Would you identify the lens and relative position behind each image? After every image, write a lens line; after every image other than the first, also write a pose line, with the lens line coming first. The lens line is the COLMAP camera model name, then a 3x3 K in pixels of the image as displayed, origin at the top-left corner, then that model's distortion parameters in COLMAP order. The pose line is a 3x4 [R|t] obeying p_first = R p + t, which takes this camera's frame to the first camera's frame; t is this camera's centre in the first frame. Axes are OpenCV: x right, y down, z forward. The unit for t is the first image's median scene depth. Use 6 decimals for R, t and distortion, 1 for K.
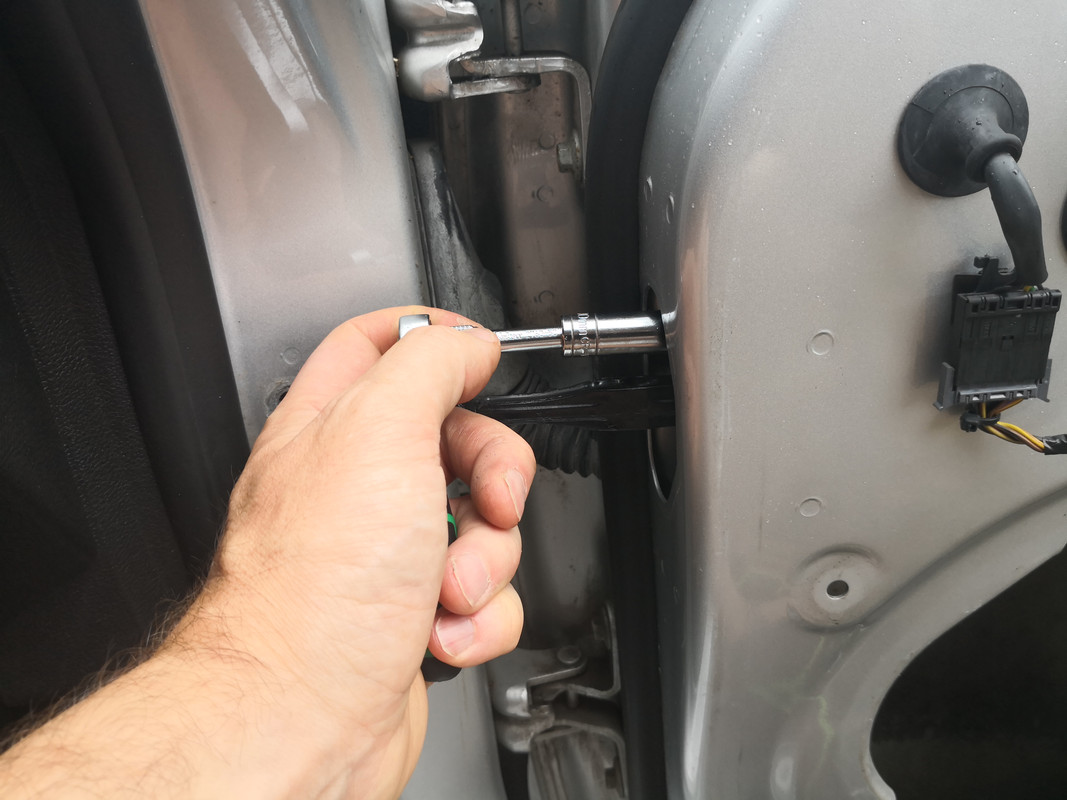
lens RADIAL K [[825.3, 0, 530.9], [0, 825.3, 394.7], [0, 0, 1]] dist [-0.024102, 0.017910]
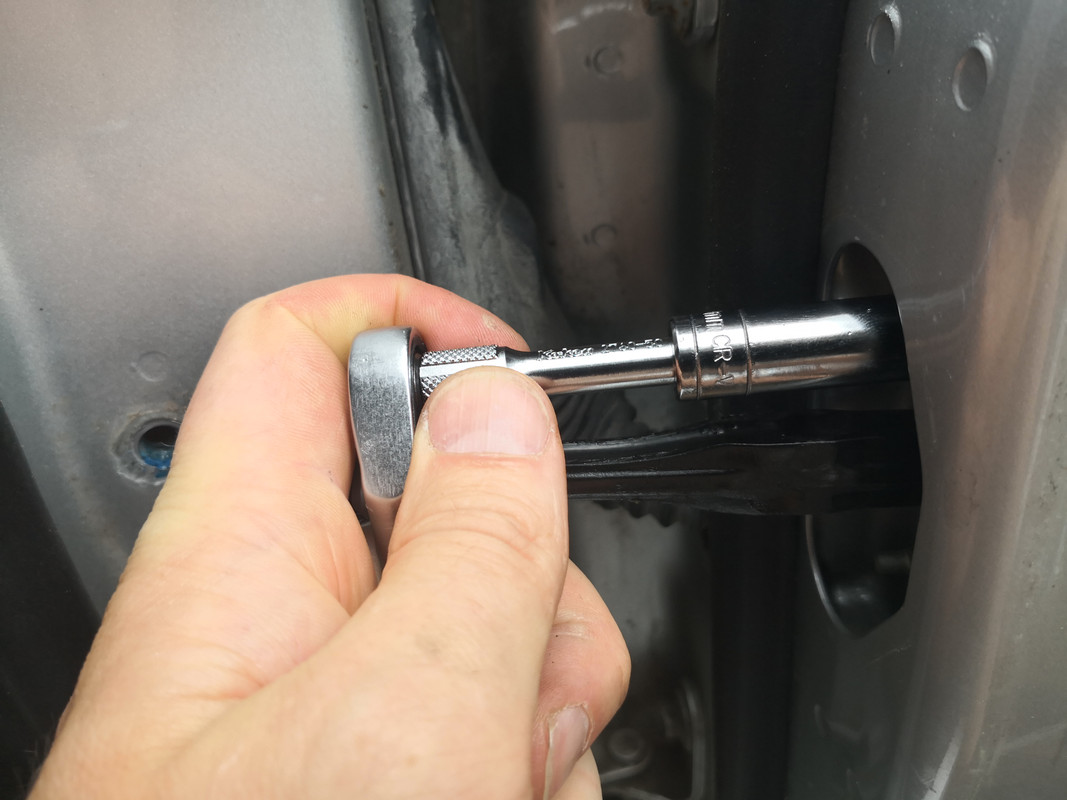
lens RADIAL K [[825.3, 0, 538.0], [0, 825.3, 407.3], [0, 0, 1]] dist [-0.024102, 0.017910]
pose [[0.999945, 0.001022, -0.010423, -0.028083], [0.000466, 0.989897, 0.141784, -0.089134], [0.010462, -0.141781, 0.989843, 0.423170]]
